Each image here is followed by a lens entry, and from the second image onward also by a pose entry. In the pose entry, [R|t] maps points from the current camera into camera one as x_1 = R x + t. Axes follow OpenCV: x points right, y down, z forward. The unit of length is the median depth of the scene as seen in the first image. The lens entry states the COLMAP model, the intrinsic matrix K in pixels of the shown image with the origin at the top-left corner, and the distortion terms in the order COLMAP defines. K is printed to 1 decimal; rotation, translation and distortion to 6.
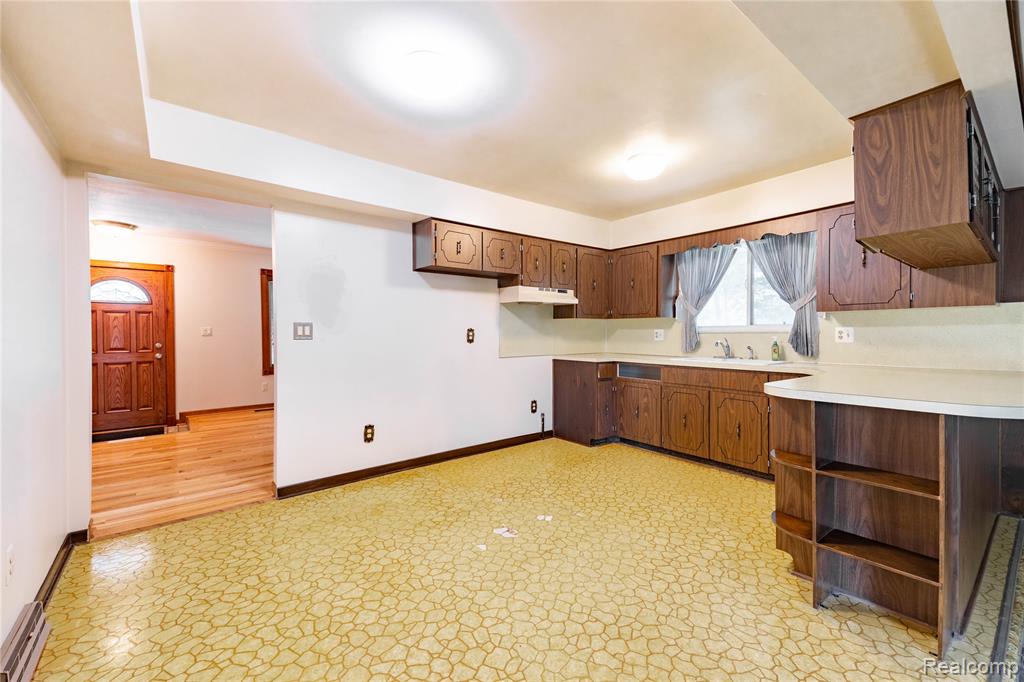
lens RADIAL K [[415.8, 0, 512.9], [0, 415.8, 337.8], [0, 0, 1]] dist [0.055098, -0.020820]
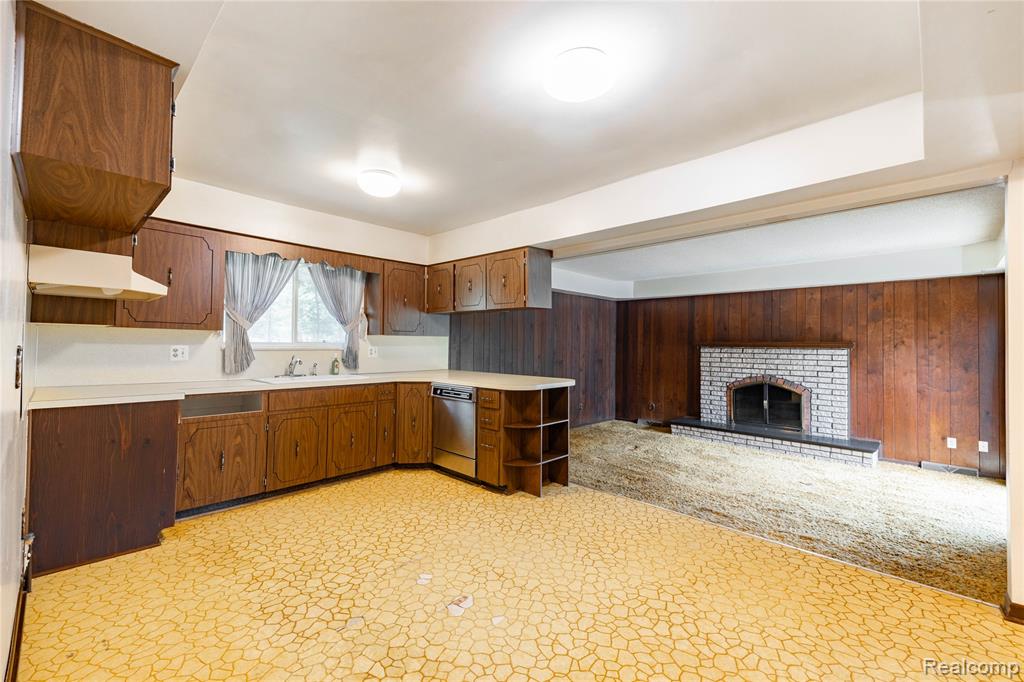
lens RADIAL K [[415.8, 0, 512.9], [0, 415.8, 337.8], [0, 0, 1]] dist [0.055098, -0.020820]
pose [[-0.133945, 0.018963, 0.990807, -0.519217], [-0.000002, 0.999817, -0.019135, -0.021876], [-0.990989, -0.002565, -0.133921, 0.619799]]
